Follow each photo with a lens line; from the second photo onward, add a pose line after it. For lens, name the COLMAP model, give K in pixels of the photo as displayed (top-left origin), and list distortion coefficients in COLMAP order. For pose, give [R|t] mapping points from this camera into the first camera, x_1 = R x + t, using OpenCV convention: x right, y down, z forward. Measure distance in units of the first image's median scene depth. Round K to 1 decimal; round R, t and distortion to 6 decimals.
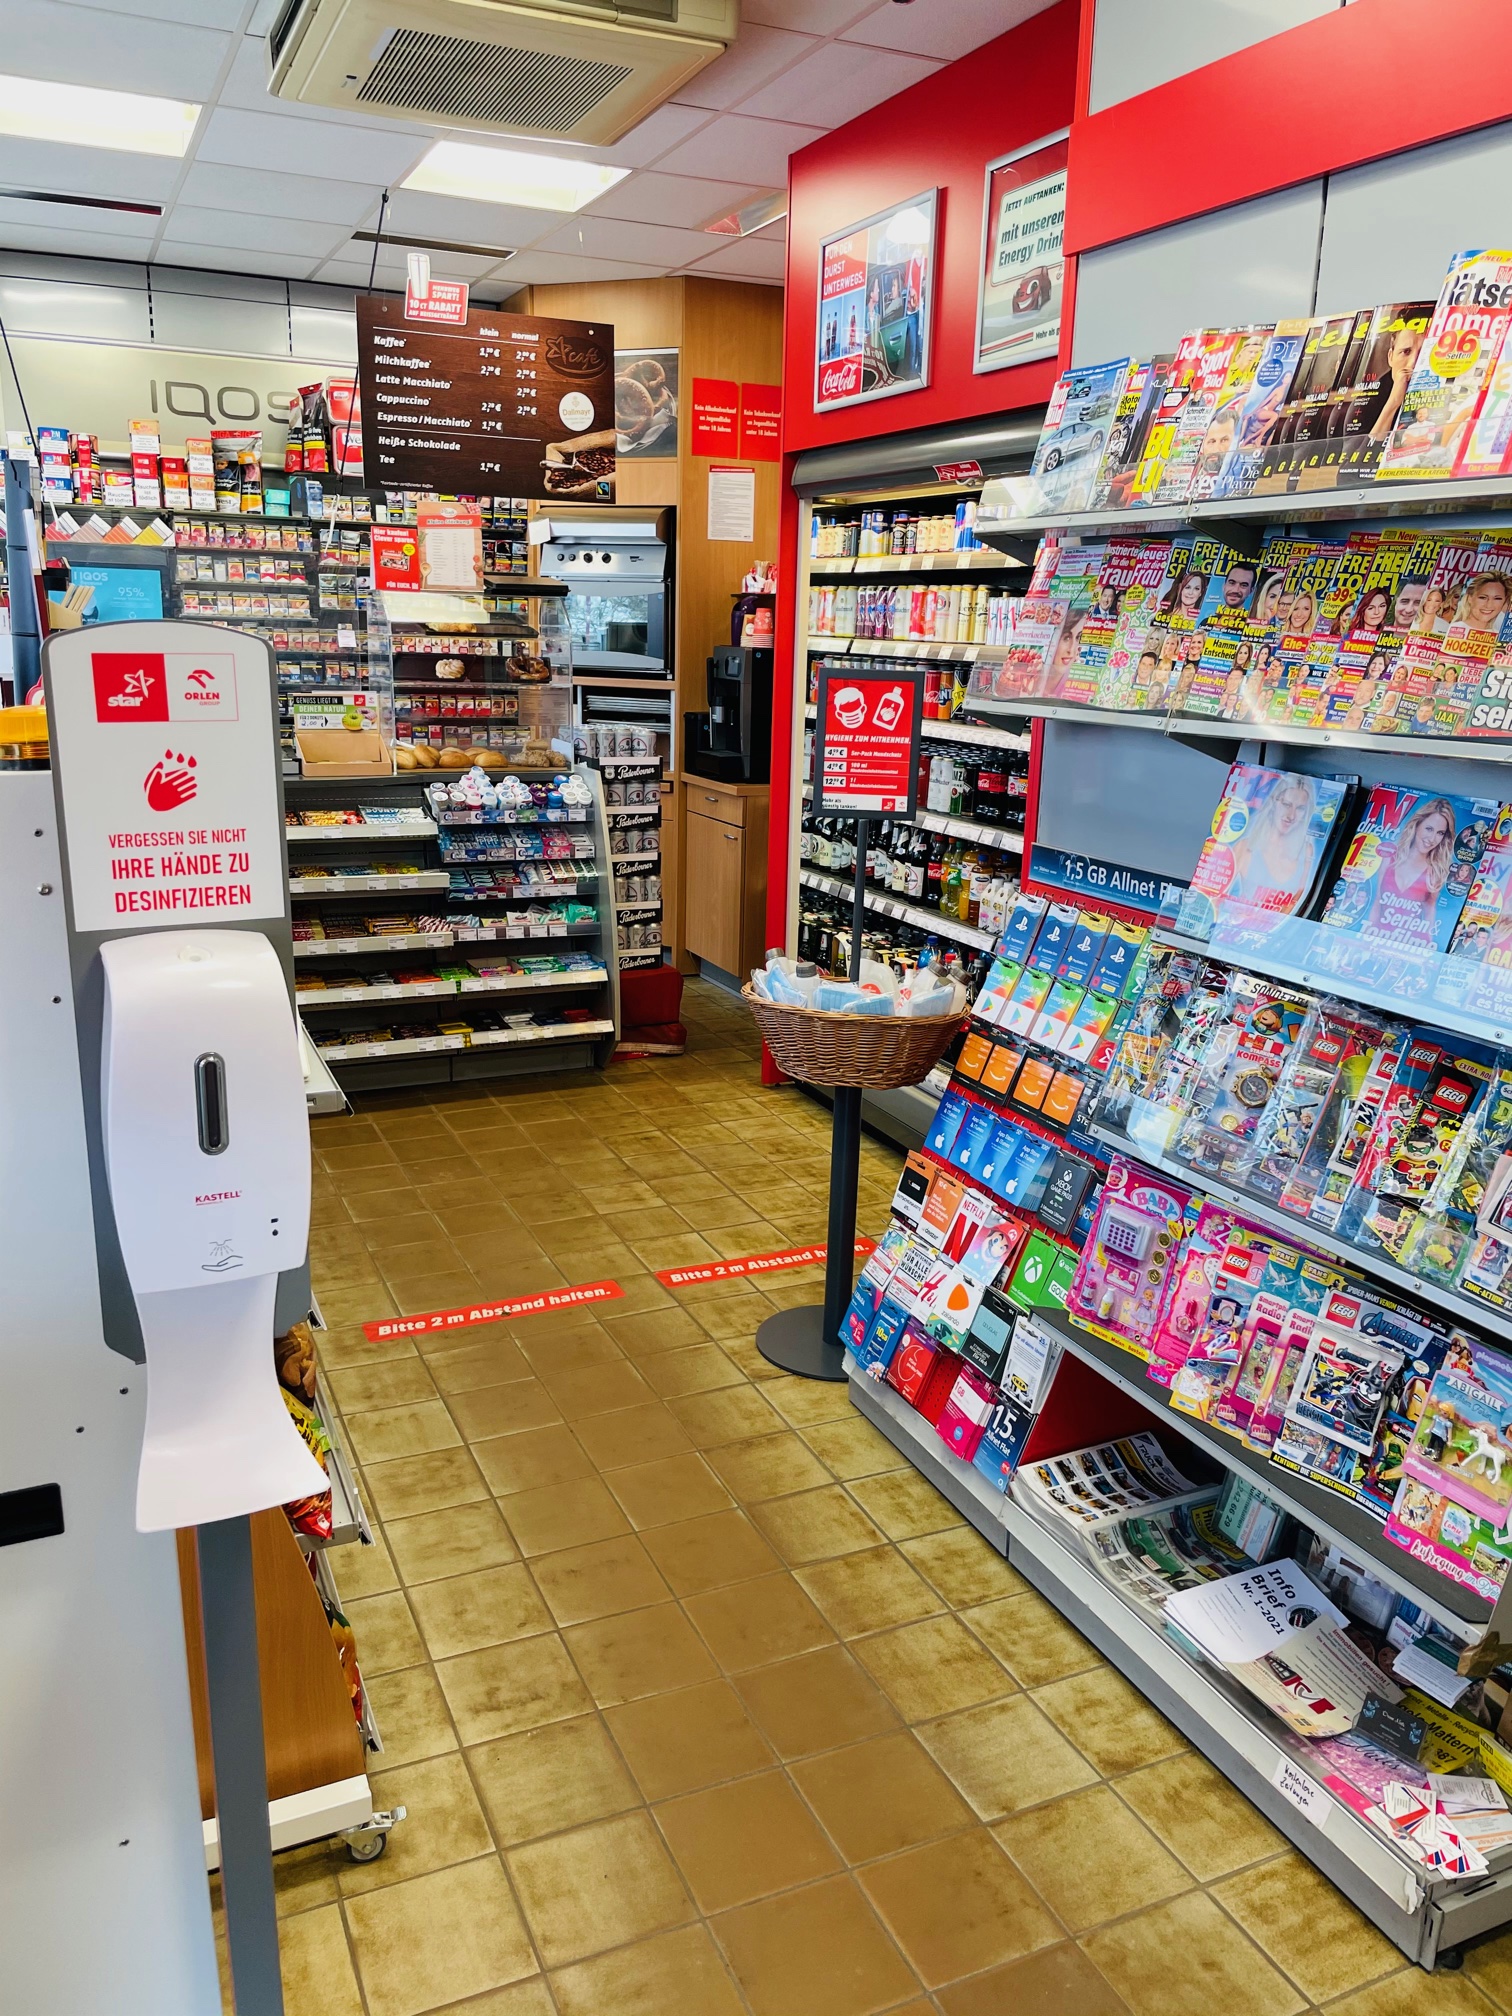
lens RADIAL K [[1543.2, 0, 756.0], [0, 1543.2, 1008.0], [0, 0, 1]] dist [0.056569, -0.011817]
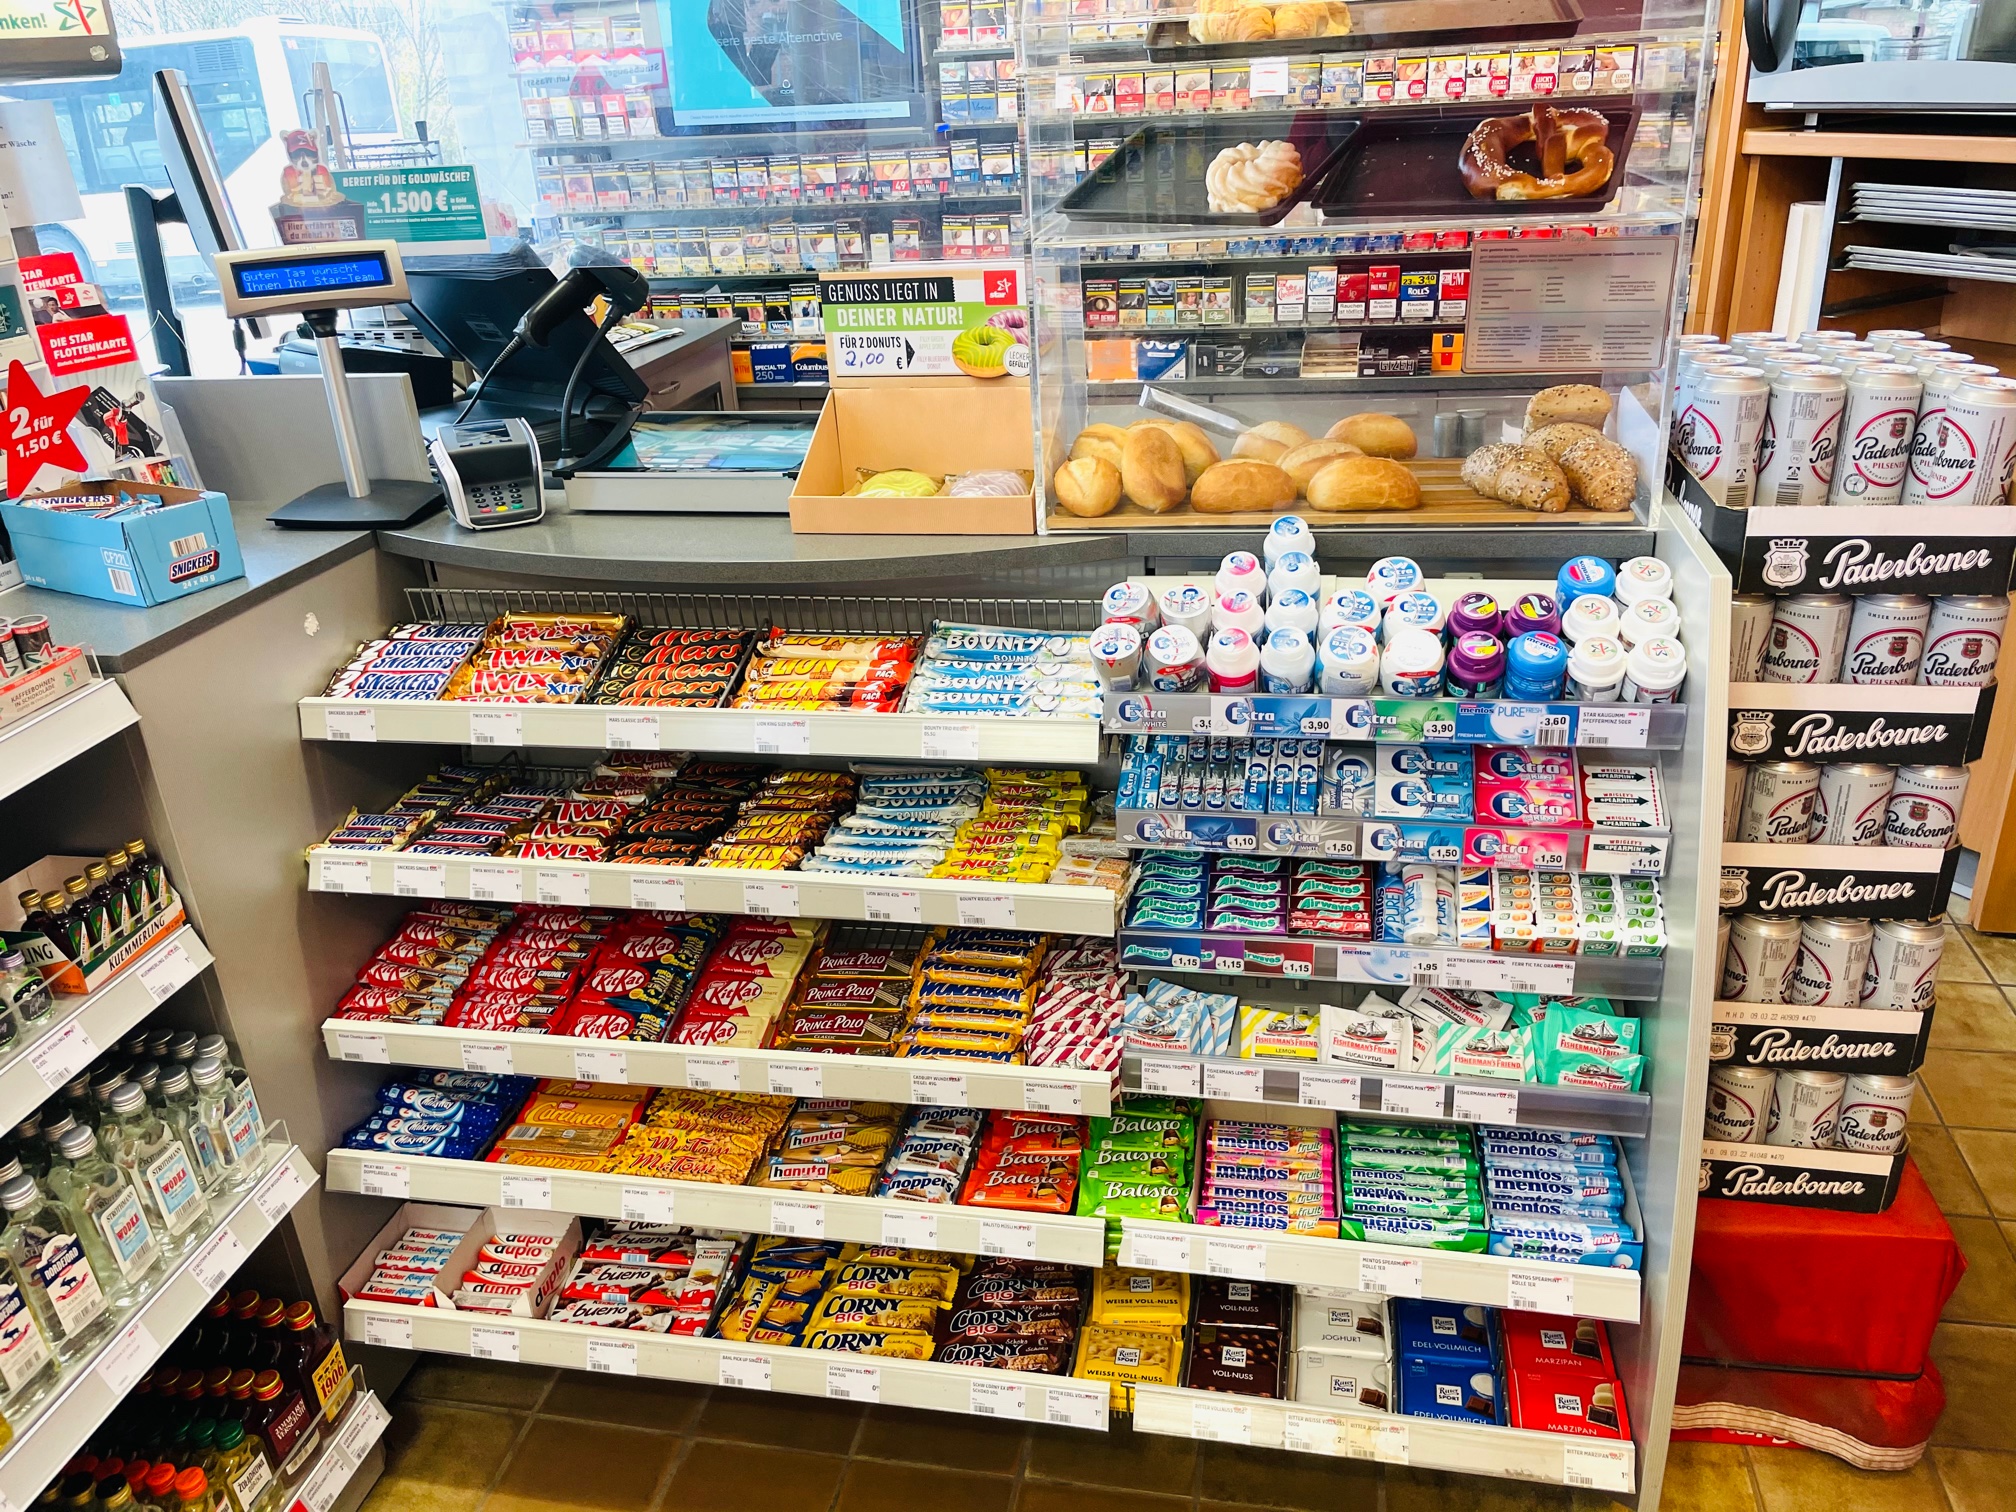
lens RADIAL K [[1543.2, 0, 1008.0], [0, 1543.2, 756.0], [0, 0, 1]] dist [0.056569, -0.011817]
pose [[0.813417, 0.174527, -0.554882, -0.049591], [-0.072535, 0.976915, 0.200937, -0.166435], [0.577141, -0.123197, 0.807298, 0.715989]]
